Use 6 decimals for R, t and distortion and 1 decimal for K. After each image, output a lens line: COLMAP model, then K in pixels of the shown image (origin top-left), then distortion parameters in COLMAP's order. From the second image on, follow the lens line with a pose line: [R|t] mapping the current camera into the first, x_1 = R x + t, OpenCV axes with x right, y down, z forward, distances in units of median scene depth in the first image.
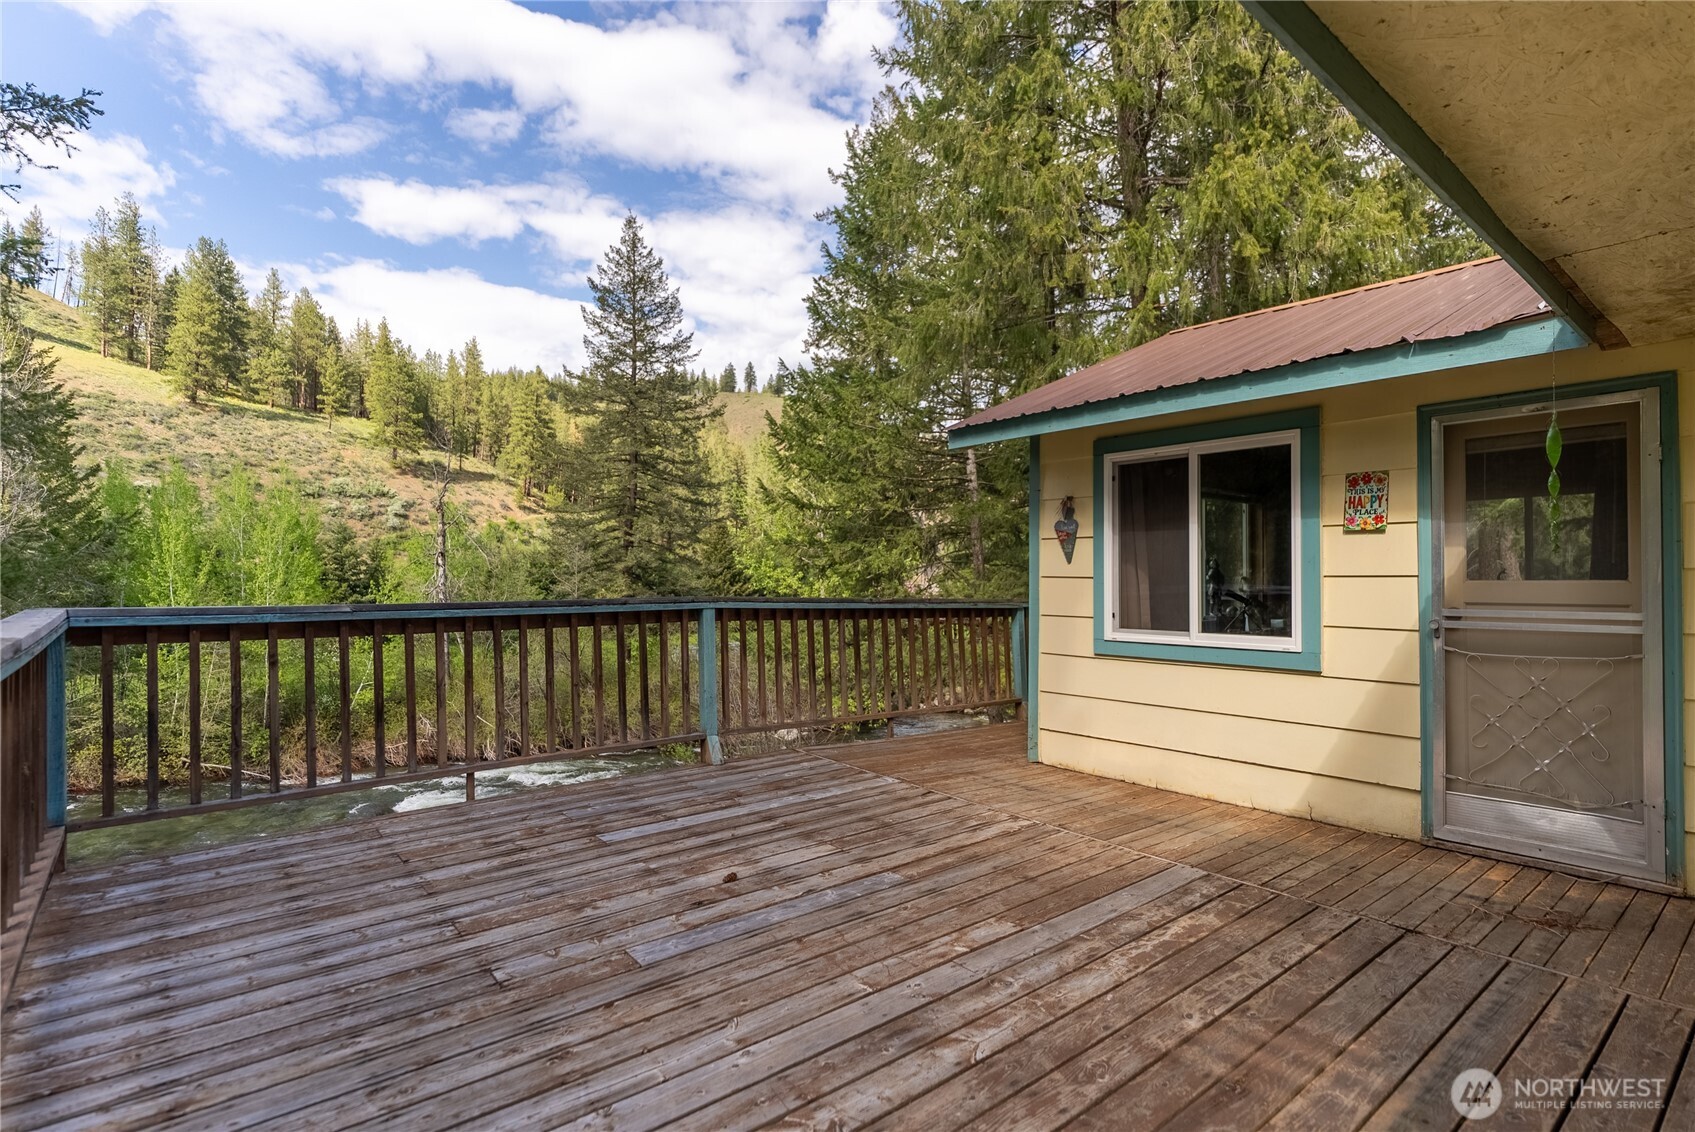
lens RADIAL K [[836.4, 0, 841.3], [0, 836.4, 570.7], [0, 0, 1]] dist [-0.001835, -0.000189]
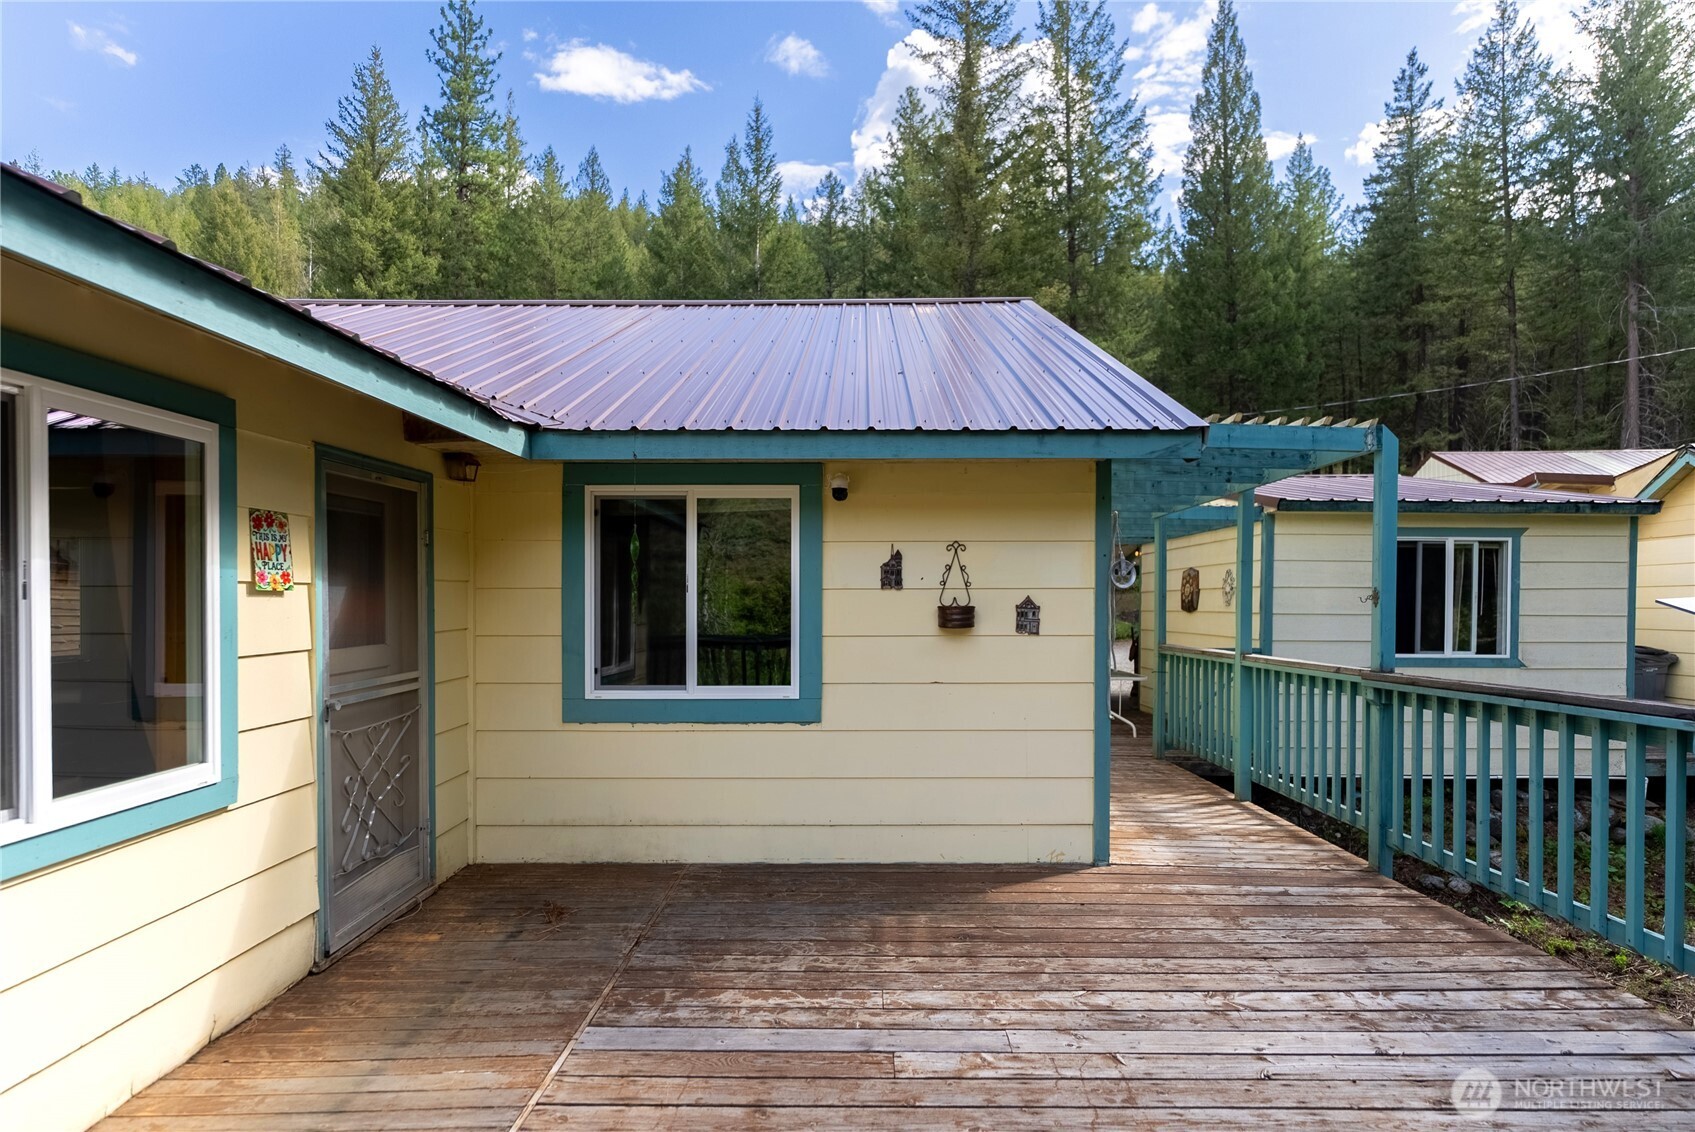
lens RADIAL K [[829.5, 0, 861.8], [0, 829.5, 622.7], [0, 0, 1]] dist [-0.001086, -0.000498]
pose [[-0.775160, -0.019695, 0.631458, -0.237801], [-0.004569, 0.999663, 0.025570, -0.044245], [-0.631748, 0.016936, -0.774989, 1.308561]]
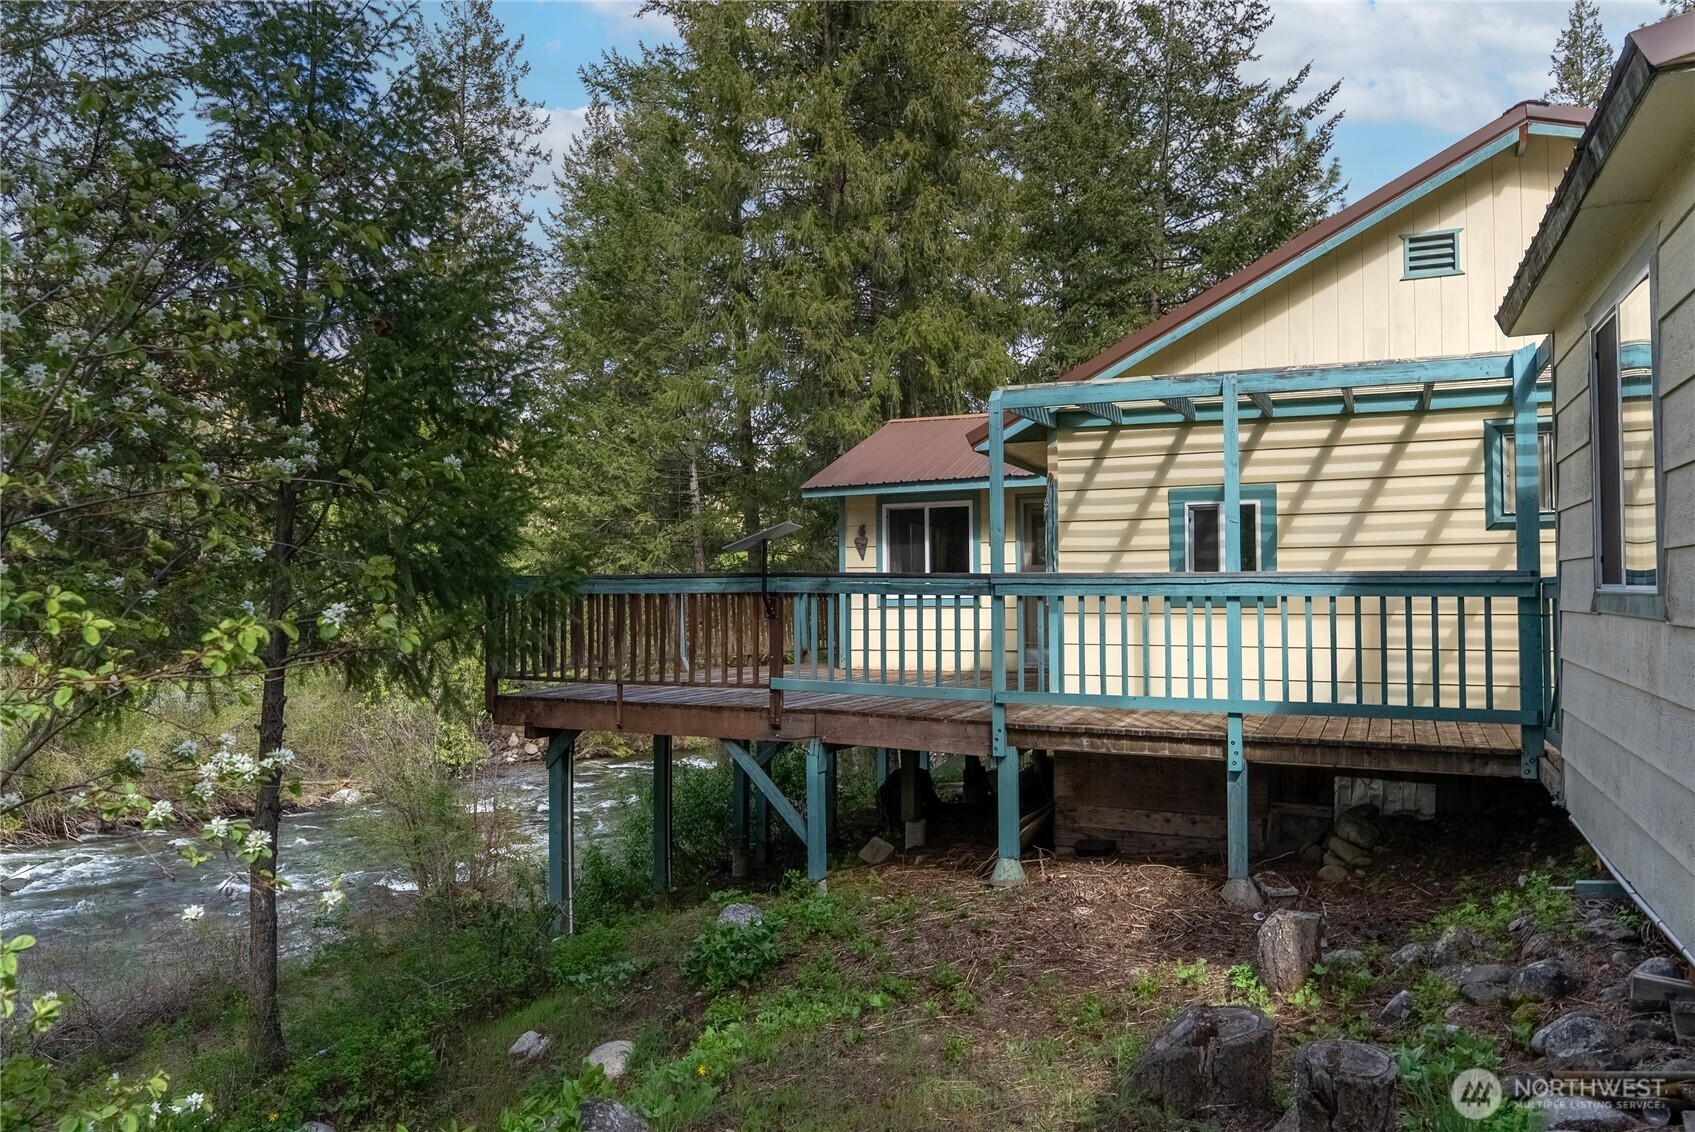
lens RADIAL K [[1152.2, 0, 852.1], [0, 1152.2, 564.8], [0, 0, 1]] dist [-0.005220, -0.007970]
pose [[0.902814, 0.007600, 0.429965, -1.212427], [0.002243, 0.999747, -0.022381, 0.083251], [-0.430026, 0.021170, 0.902568, -1.866757]]
